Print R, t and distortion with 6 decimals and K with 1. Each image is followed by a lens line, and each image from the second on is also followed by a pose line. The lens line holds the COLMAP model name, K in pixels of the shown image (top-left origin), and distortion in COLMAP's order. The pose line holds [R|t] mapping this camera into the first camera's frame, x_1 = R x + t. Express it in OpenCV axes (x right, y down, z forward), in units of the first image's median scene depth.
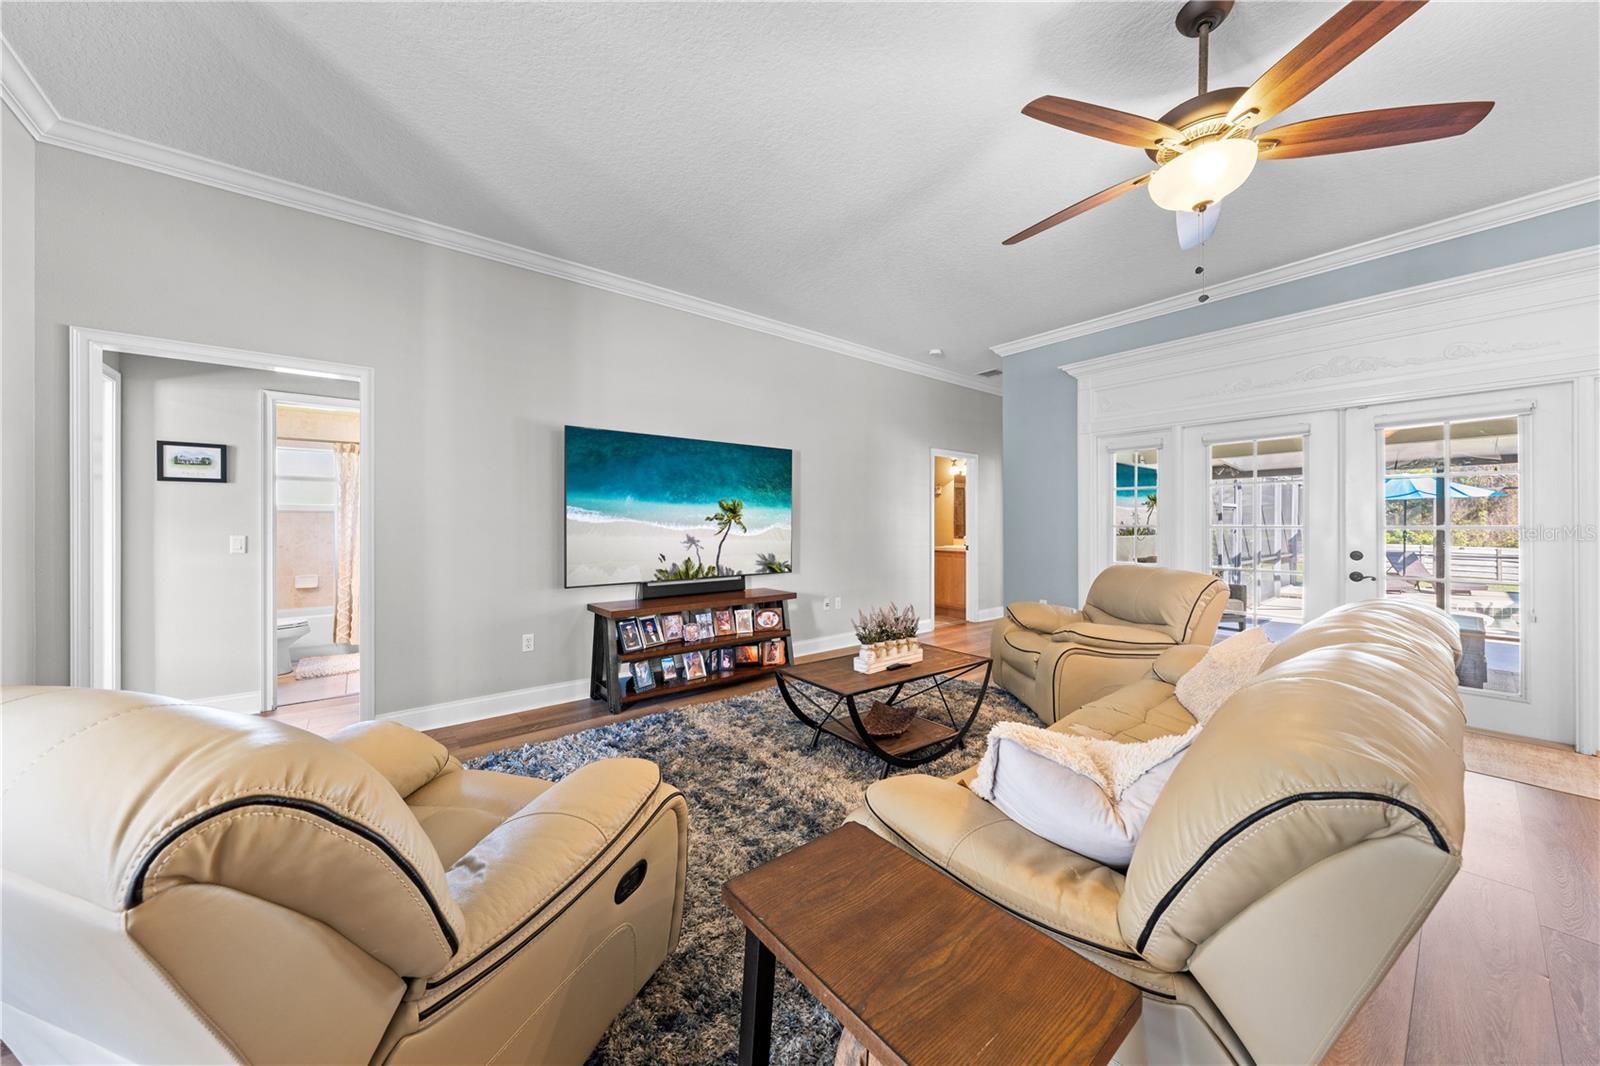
lens RADIAL K [[543.3, 0, 797.6], [0, 543.3, 525.0], [0, 0, 1]] dist [-0.002904, -0.000046]
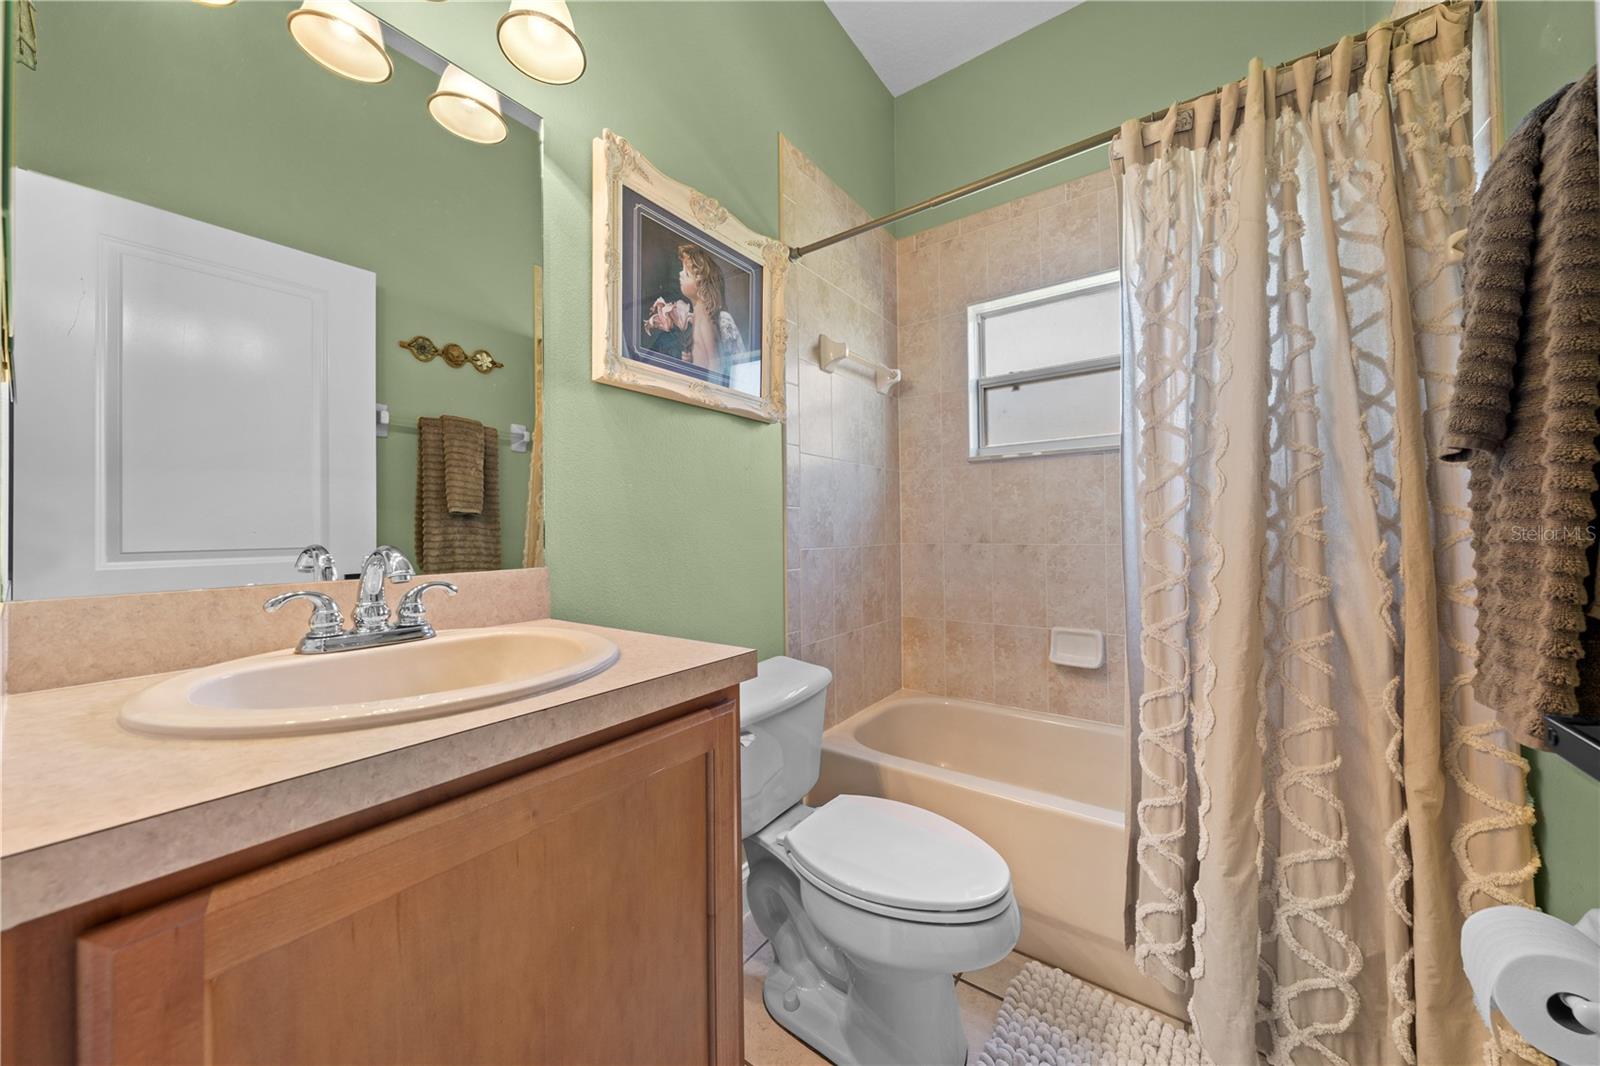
lens RADIAL K [[553.7, 0, 803.5], [0, 553.7, 526.9], [0, 0, 1]] dist [-0.002907, -0.000061]
pose [[0.267211, -0.013815, -0.963539, -0.647737], [0.010598, 0.999879, -0.011397, 0.027729], [0.963580, -0.007166, 0.267325, 0.788347]]
